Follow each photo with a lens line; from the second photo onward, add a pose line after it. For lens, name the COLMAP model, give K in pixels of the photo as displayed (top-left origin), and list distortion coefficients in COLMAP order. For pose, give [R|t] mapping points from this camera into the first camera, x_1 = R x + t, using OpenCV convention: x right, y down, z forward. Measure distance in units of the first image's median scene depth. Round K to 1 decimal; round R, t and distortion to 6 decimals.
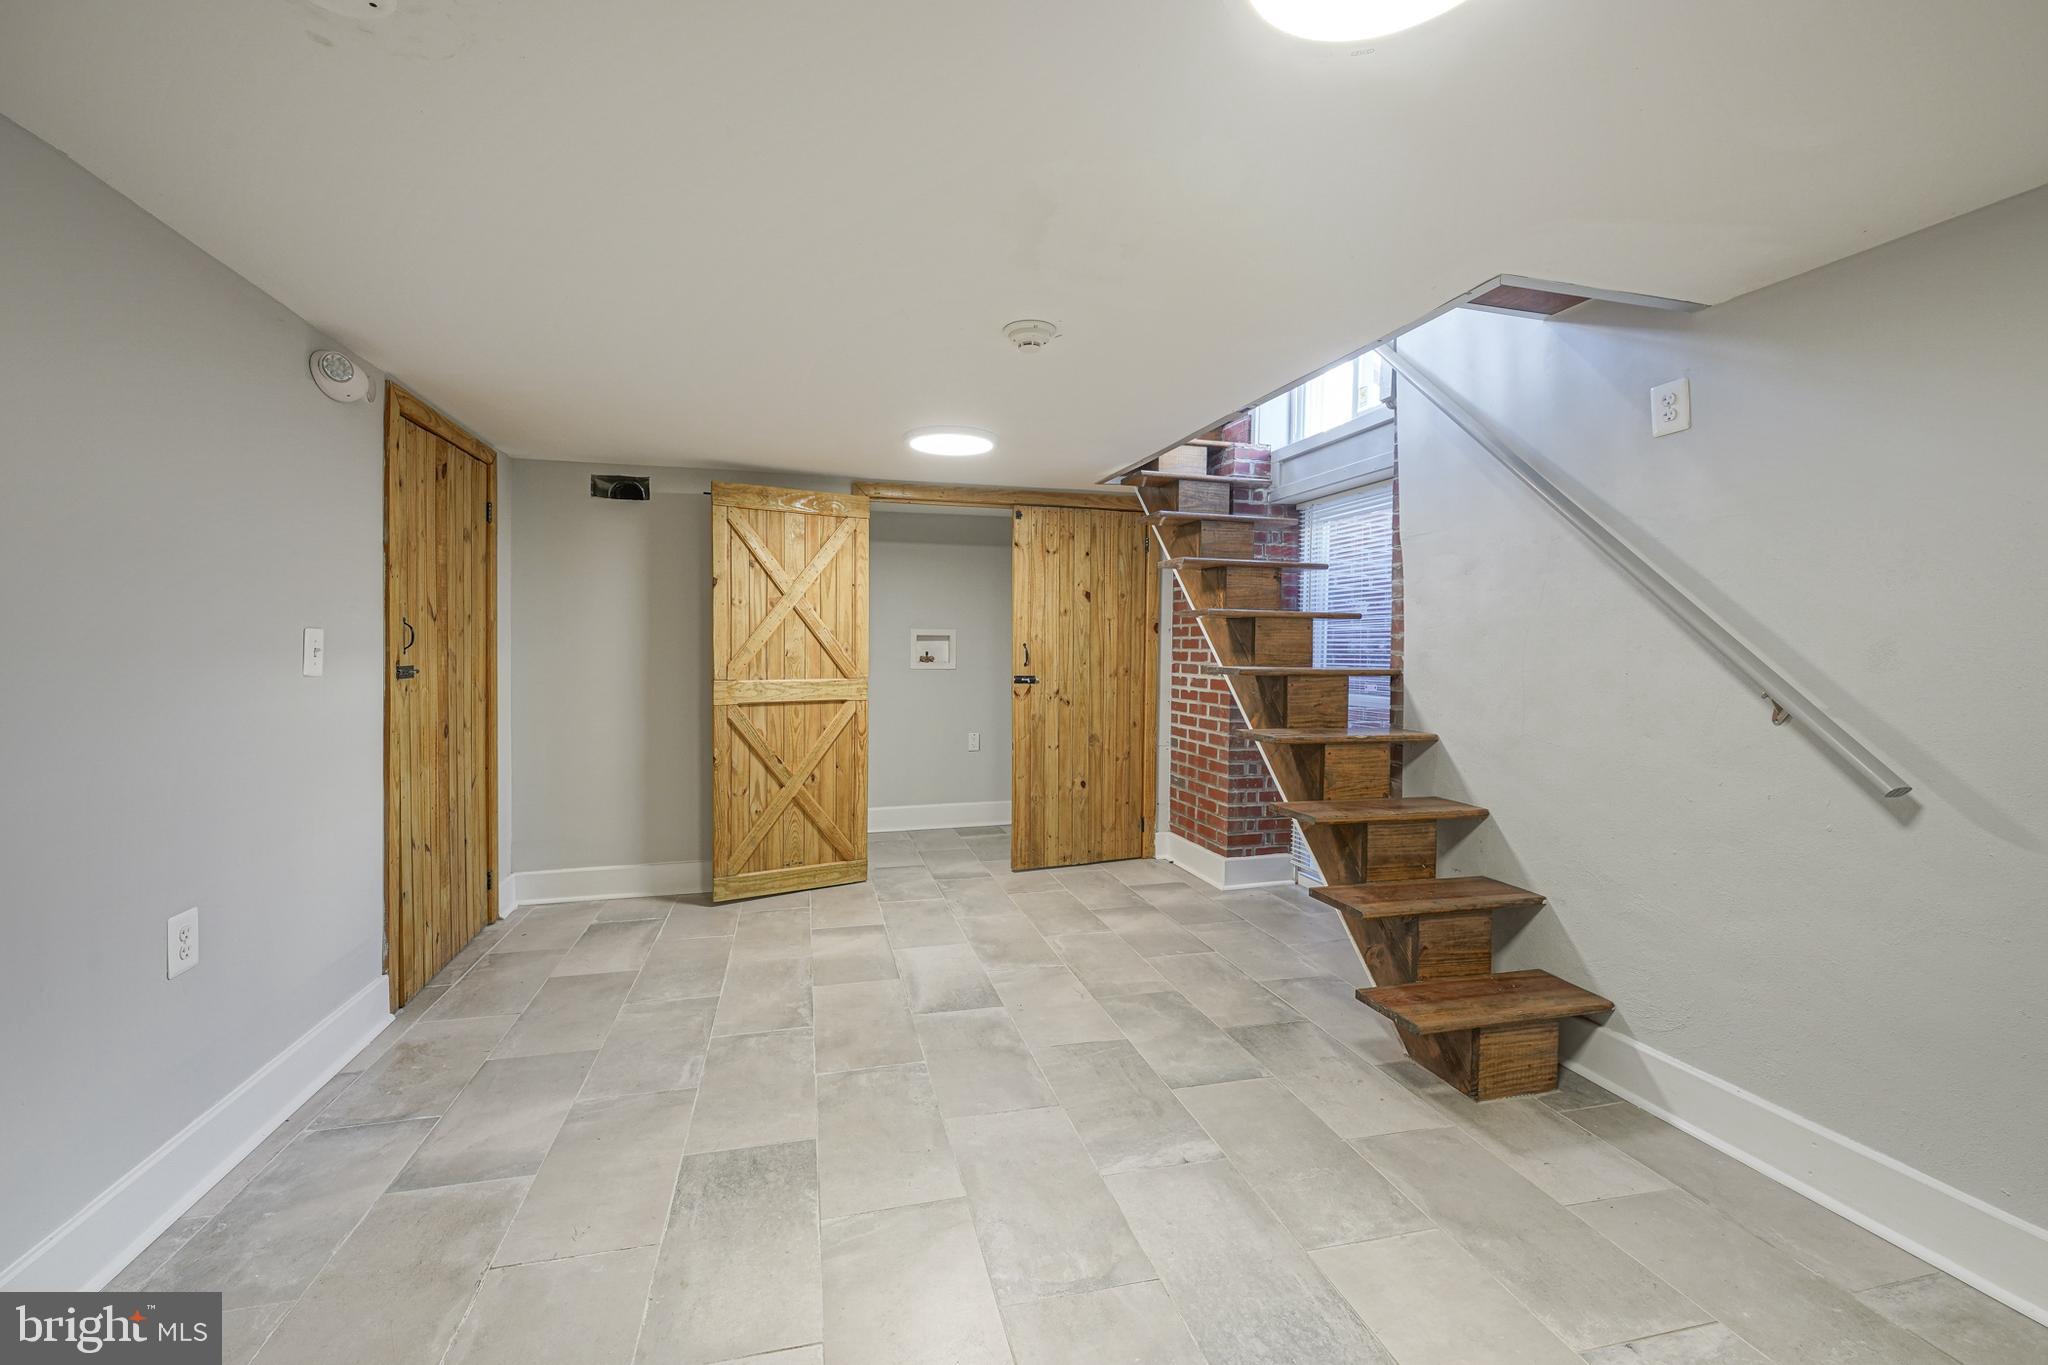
lens RADIAL K [[829.8, 0, 1055.9], [0, 829.8, 650.0], [0, 0, 1]] dist [0.000994, -0.000442]
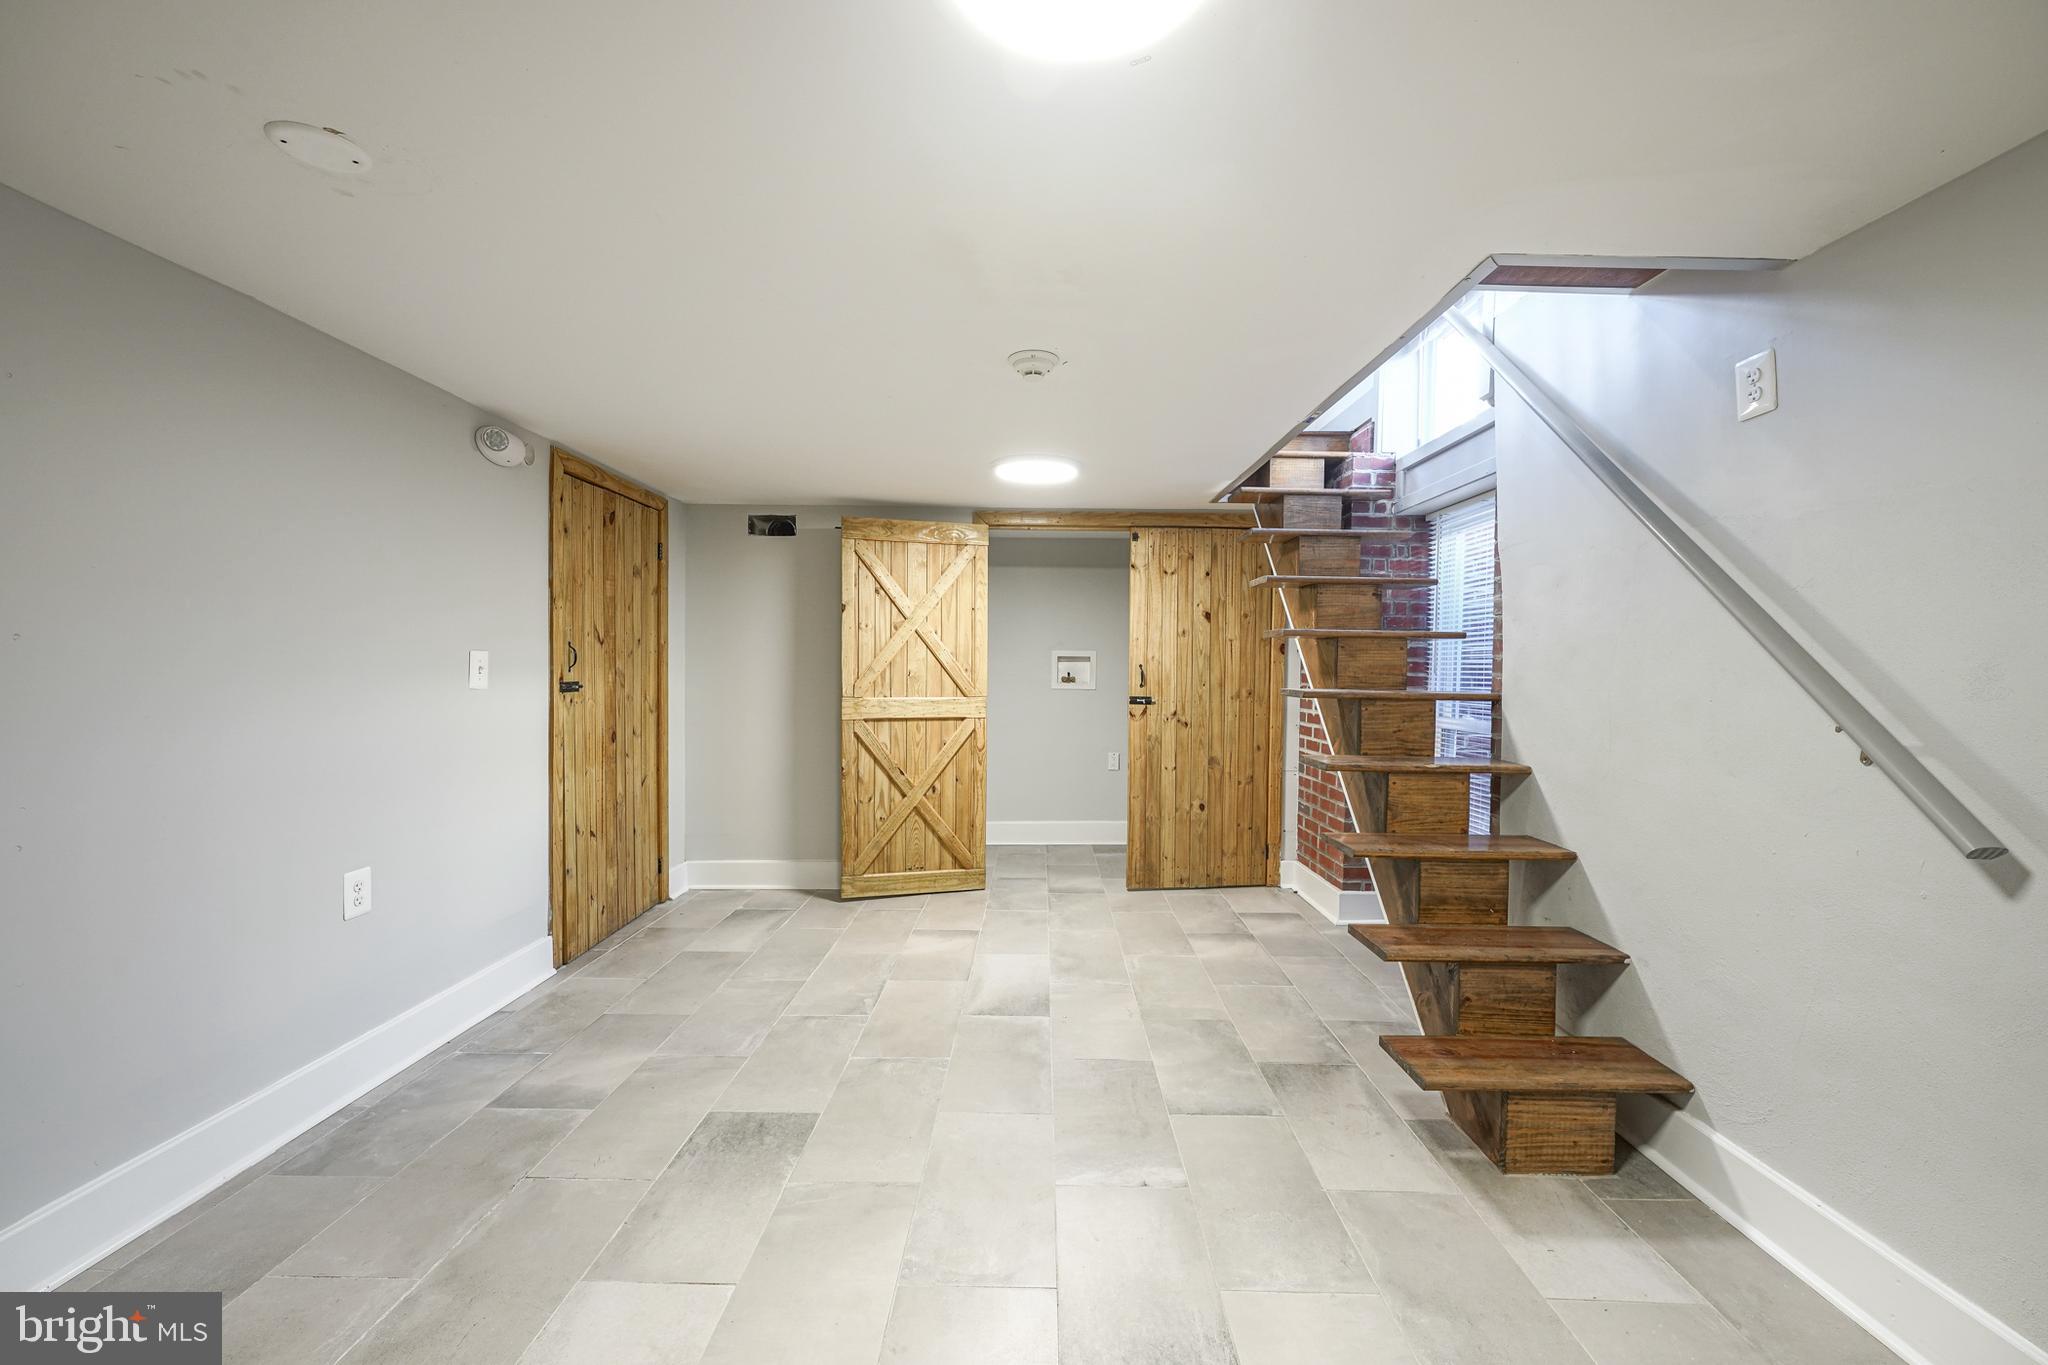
lens RADIAL K [[829.8, 0, 1081.1], [0, 829.8, 672.7], [0, 0, 1]] dist [0.000994, -0.000442]
pose [[0.969905, 0.004746, -0.243437, 0.206418], [-0.004374, 0.999988, 0.002070, 0.000276], [0.243444, -0.000943, 0.969914, 0.010273]]
